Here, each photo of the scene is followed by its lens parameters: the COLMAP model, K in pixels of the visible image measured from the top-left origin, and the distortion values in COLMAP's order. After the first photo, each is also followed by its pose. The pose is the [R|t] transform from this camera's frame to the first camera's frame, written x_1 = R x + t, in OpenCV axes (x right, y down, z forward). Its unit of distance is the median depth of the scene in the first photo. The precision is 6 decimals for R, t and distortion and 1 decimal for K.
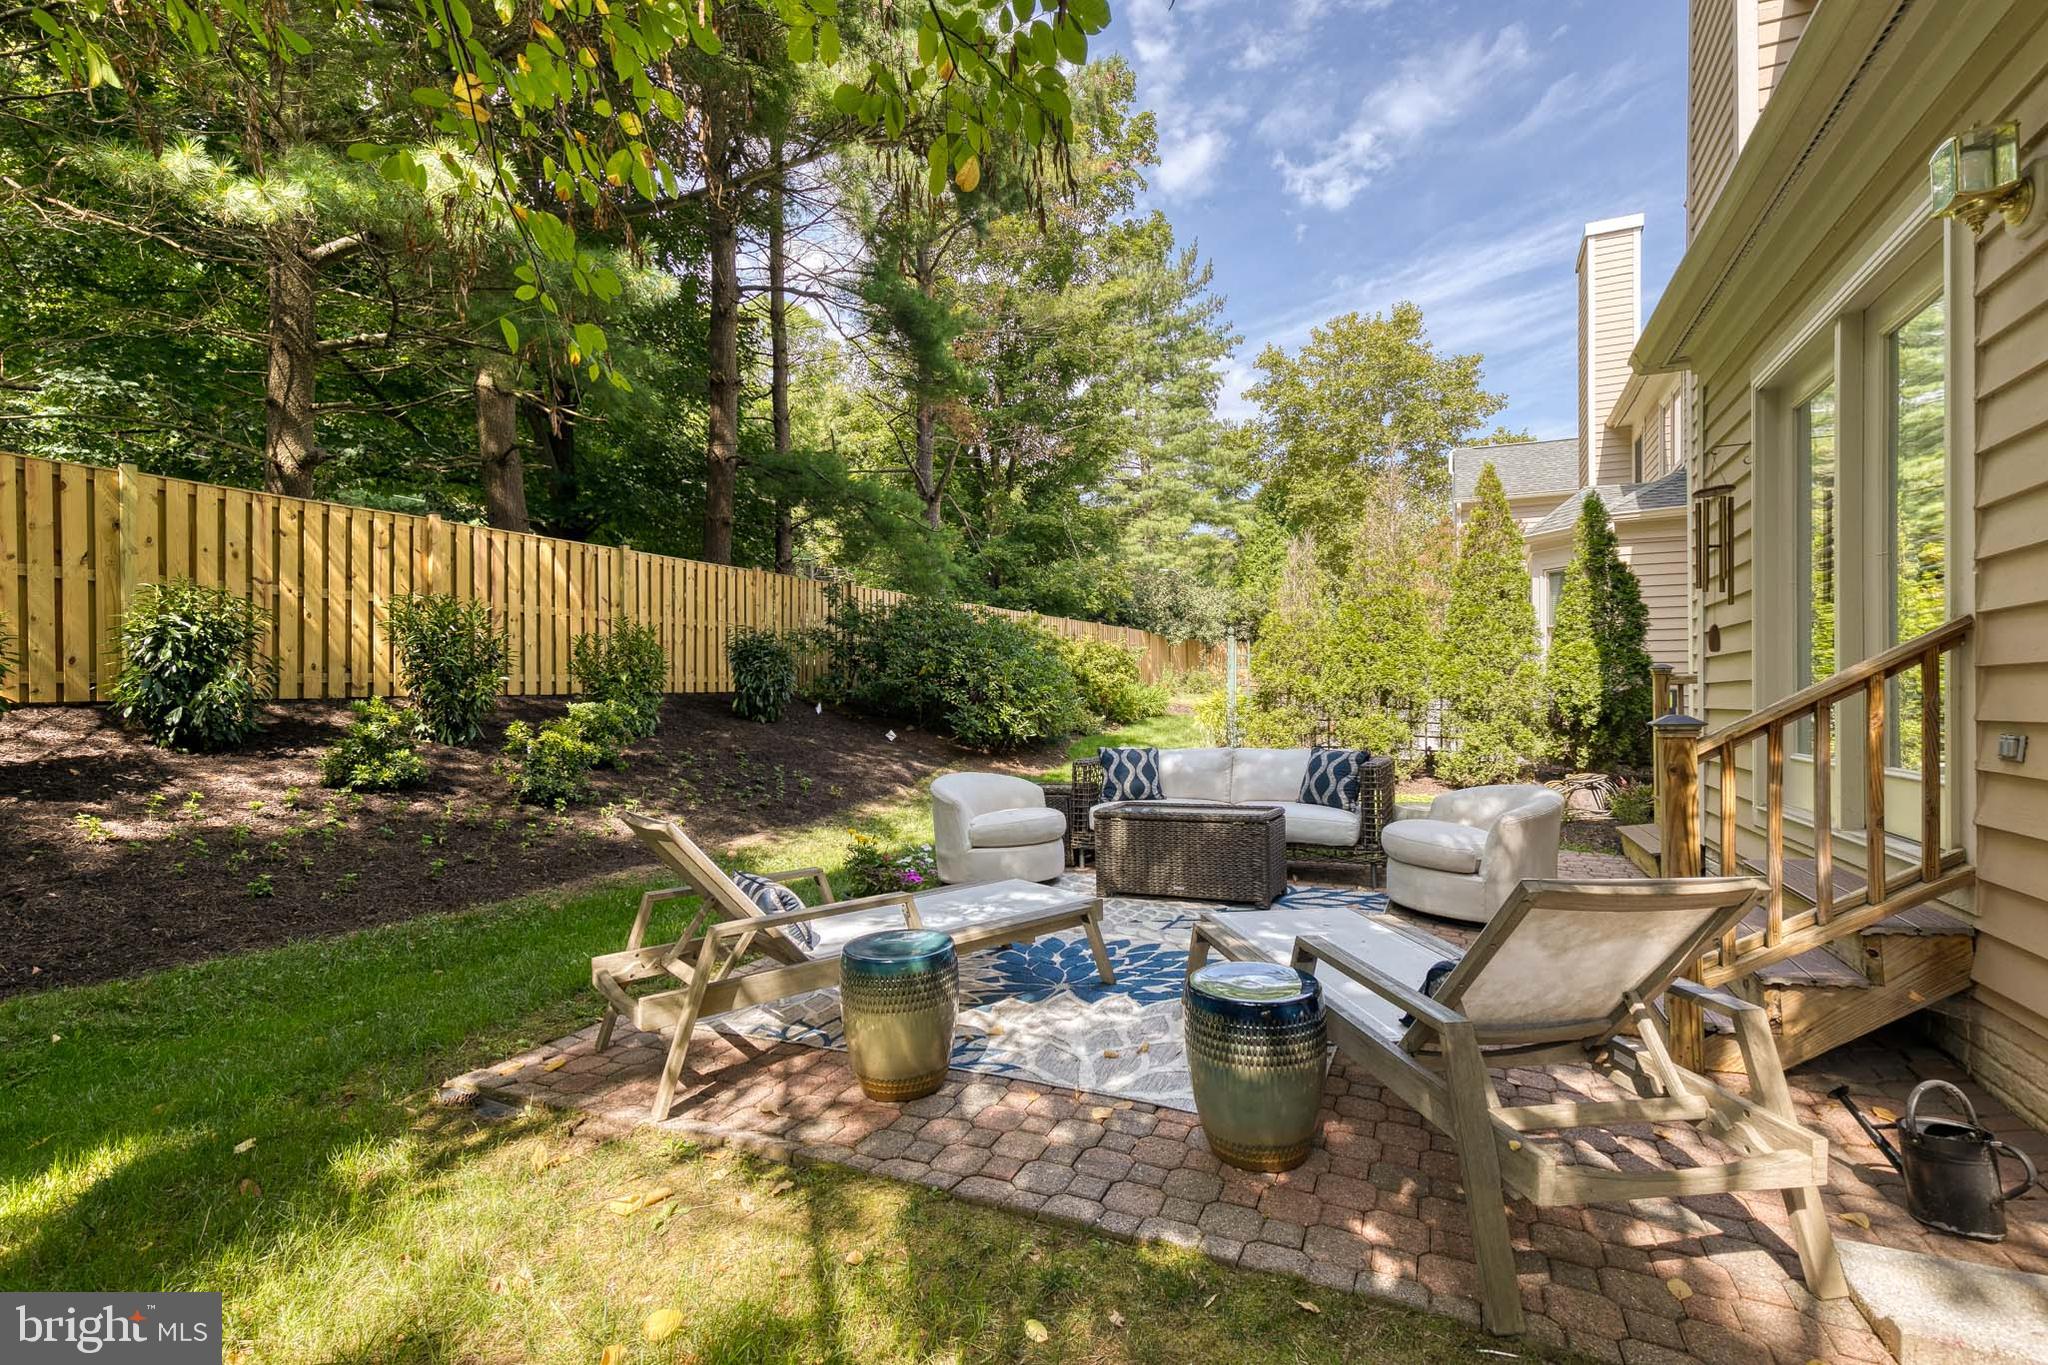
lens RADIAL K [[929.4, 0, 1029.4], [0, 929.4, 686.3], [0, 0, 1]] dist [0.014317, -0.000373]
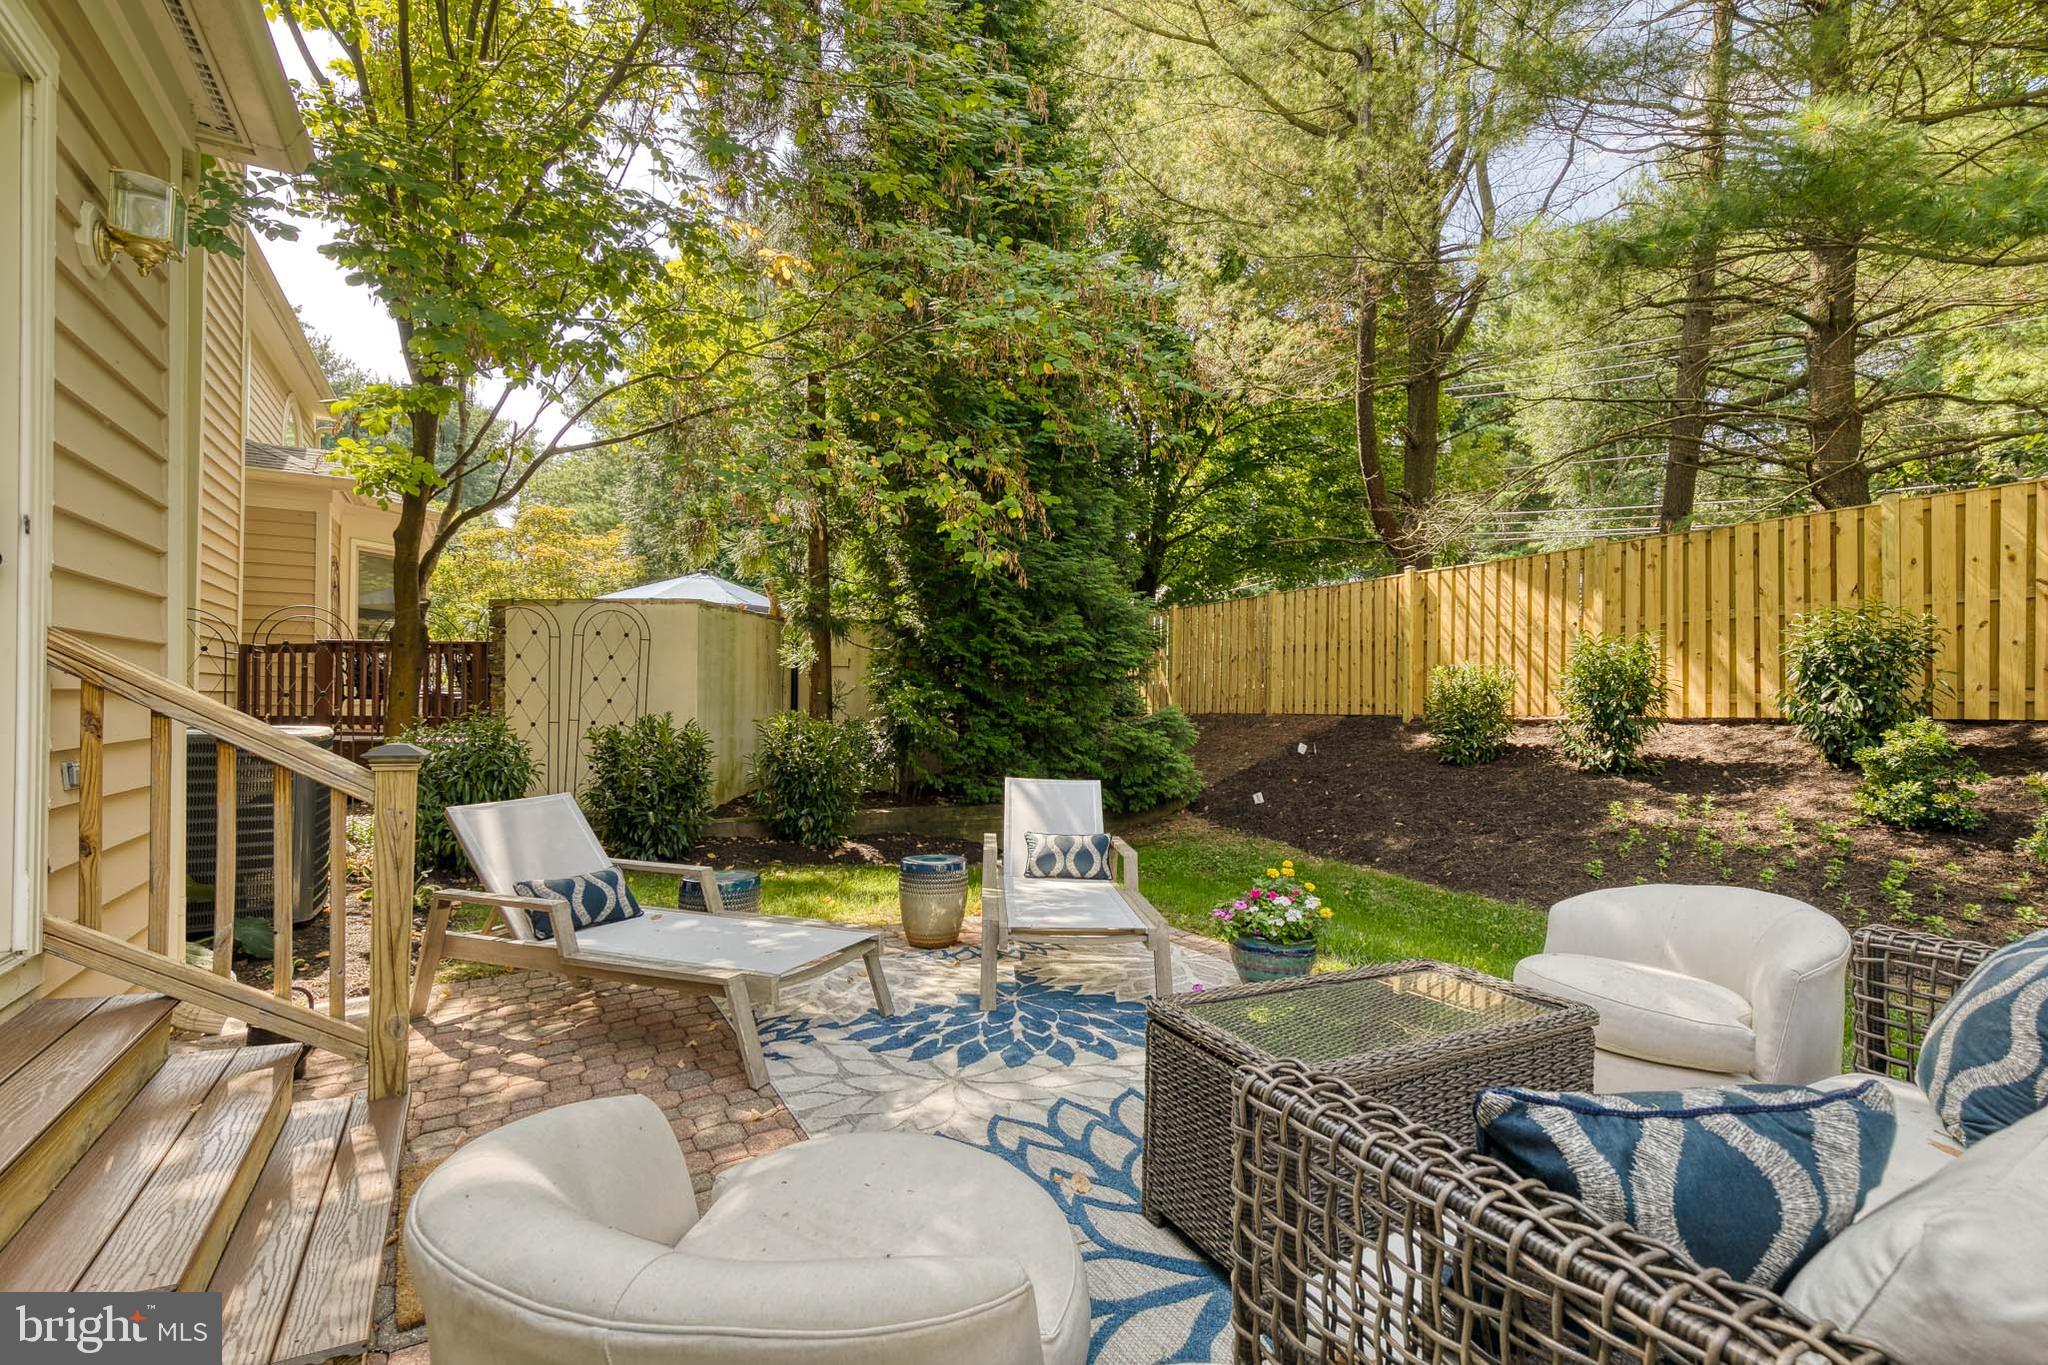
lens RADIAL K [[929.4, 0, 1029.4], [0, 929.4, 686.3], [0, 0, 1]] dist [0.014317, -0.000373]
pose [[-0.574617, -0.012434, -0.818328, 0.823695], [-0.003941, 0.999915, -0.012426, -0.010160], [0.818413, -0.003915, -0.574618, 1.518529]]
